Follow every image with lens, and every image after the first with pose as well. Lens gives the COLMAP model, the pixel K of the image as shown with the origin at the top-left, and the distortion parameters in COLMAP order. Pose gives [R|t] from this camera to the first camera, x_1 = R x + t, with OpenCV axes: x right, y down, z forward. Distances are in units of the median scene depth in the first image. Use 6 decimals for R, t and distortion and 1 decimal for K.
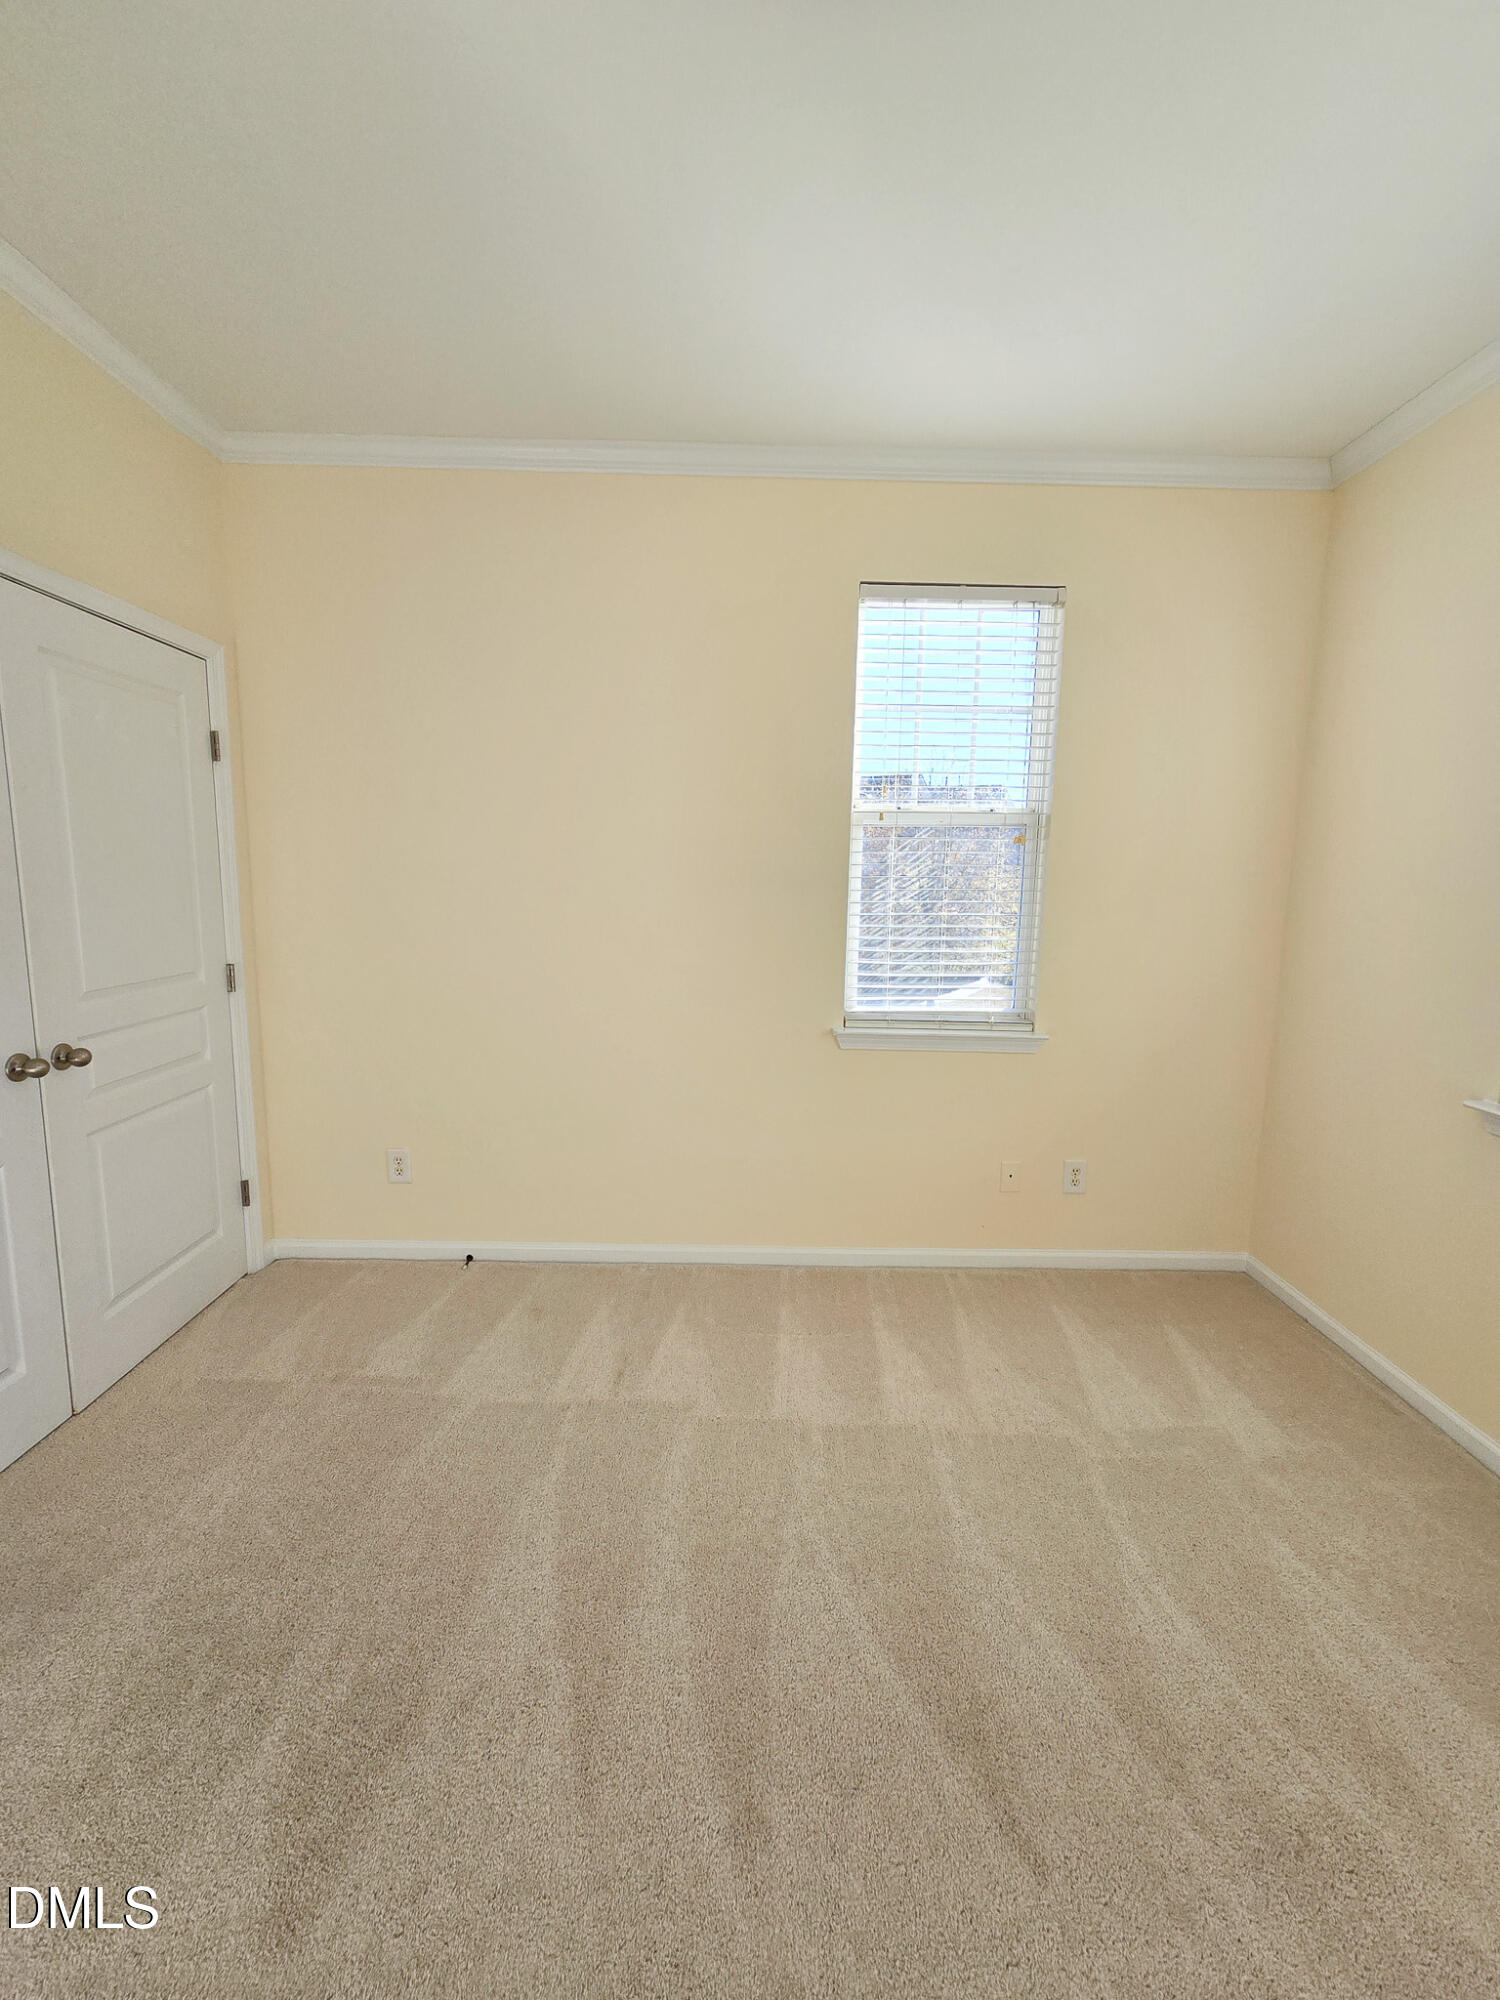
lens RADIAL K [[822.2, 0, 746.6], [0, 822.2, 991.4], [0, 0, 1]] dist [0.000939, -0.001474]
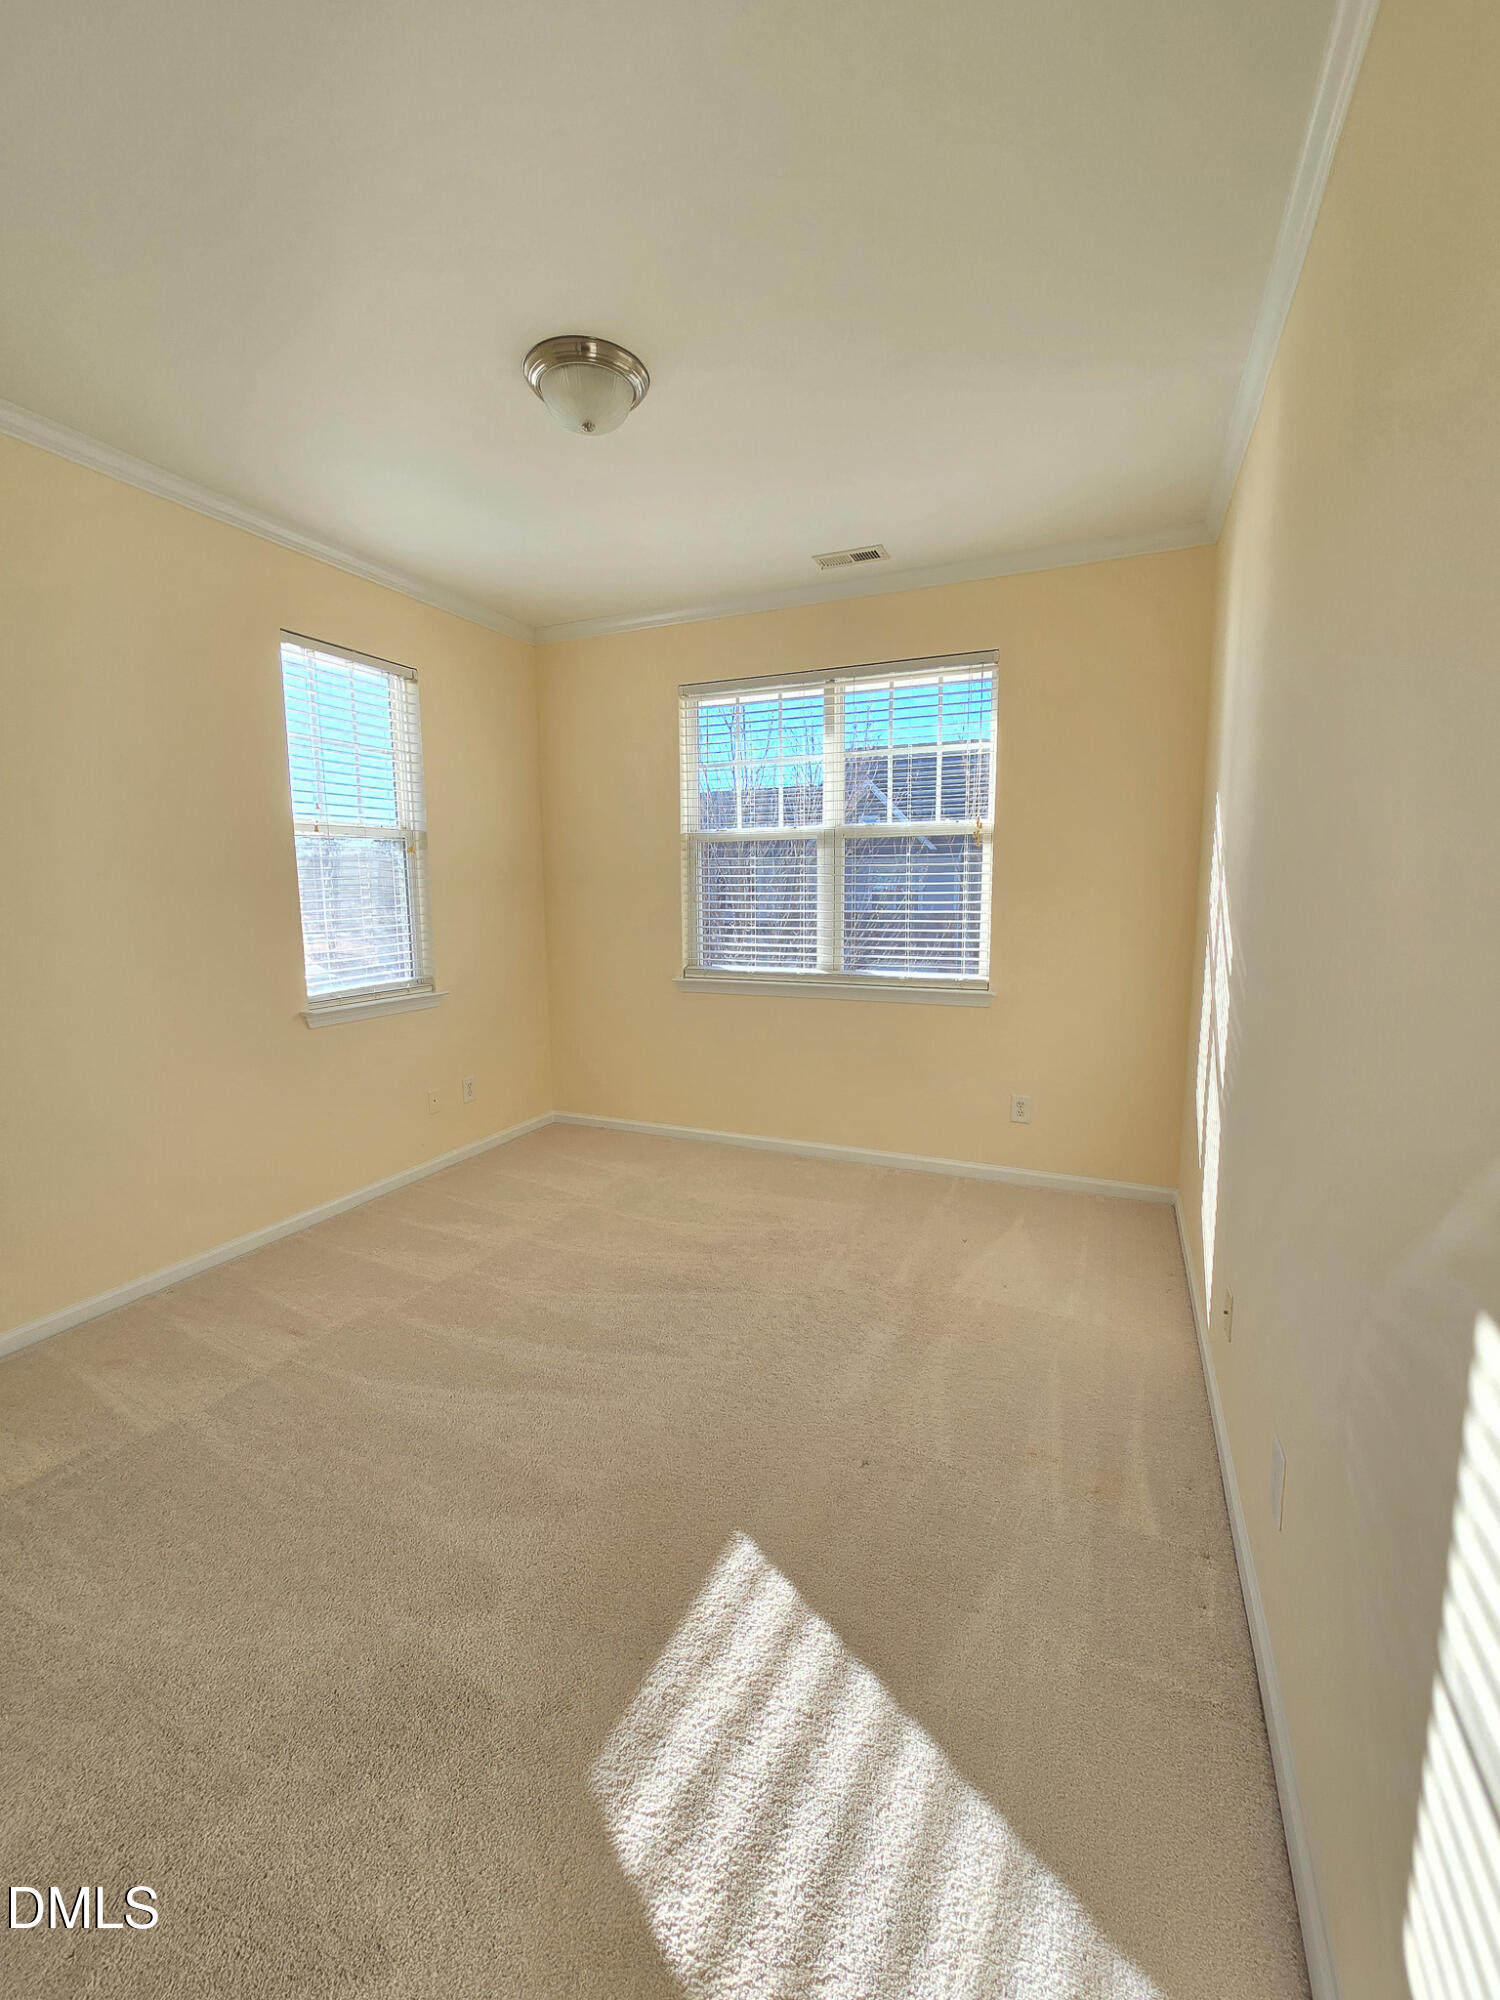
lens RADIAL K [[822.2, 0, 758.8], [0, 822.2, 990.6], [0, 0, 1]] dist [0.000939, -0.001474]
pose [[0.402717, -0.137806, 0.904891, -0.716846], [0.147304, 0.985473, 0.084521, 0.014101], [-0.903394, 0.099256, 0.417166, -0.055919]]
